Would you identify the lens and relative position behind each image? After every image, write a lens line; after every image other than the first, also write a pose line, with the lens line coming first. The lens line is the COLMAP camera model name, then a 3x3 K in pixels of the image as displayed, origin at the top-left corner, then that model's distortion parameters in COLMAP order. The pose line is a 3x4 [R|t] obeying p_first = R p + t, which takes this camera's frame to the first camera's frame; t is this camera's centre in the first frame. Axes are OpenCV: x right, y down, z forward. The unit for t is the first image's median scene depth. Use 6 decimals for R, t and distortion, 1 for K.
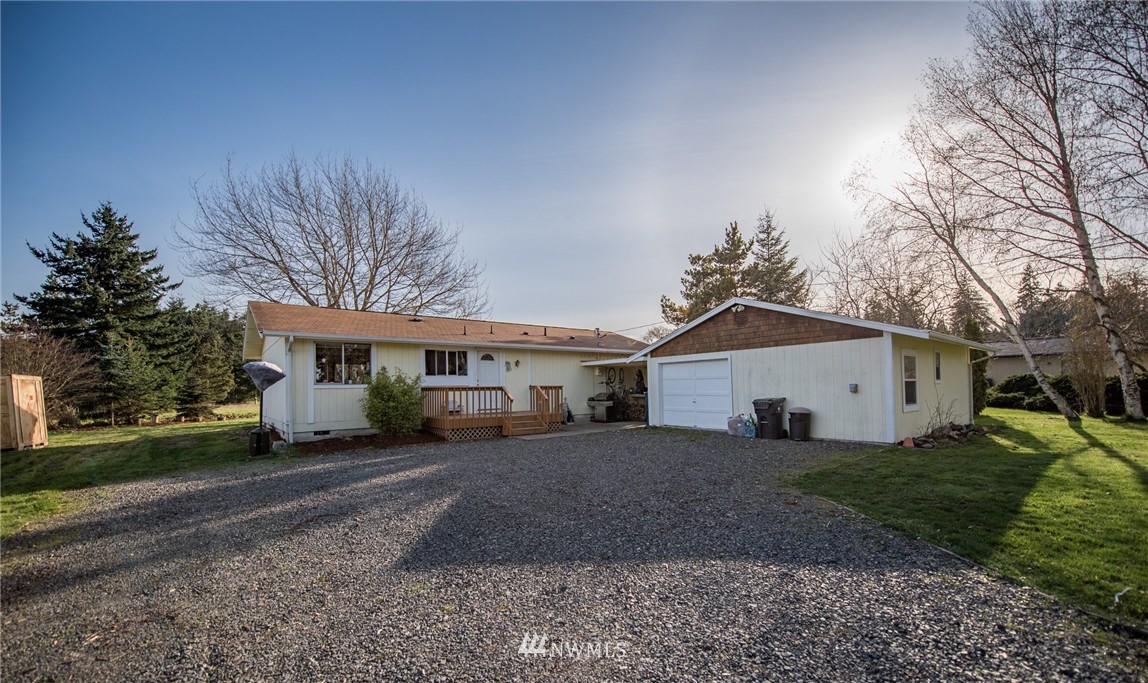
lens RADIAL K [[482.2, 0, 574.0], [0, 482.2, 341.5], [0, 0, 1]] dist [0.000042, 0.000002]
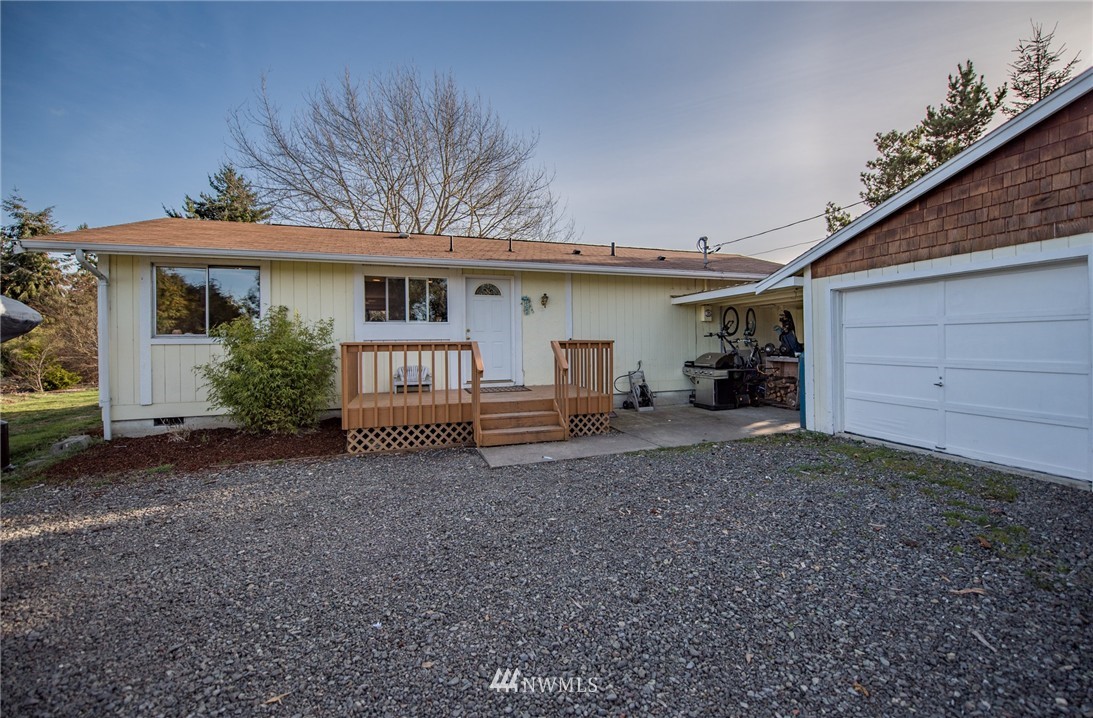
lens RADIAL K [[483.7, 0, 549.0], [0, 483.7, 331.0], [0, 0, 1]] dist [-0.018859, -0.000001]
pose [[0.945106, -0.002419, -0.326756, 0.067907], [0.027878, 0.996923, 0.073255, 0.038949], [0.325573, -0.078343, 0.942265, 0.455308]]
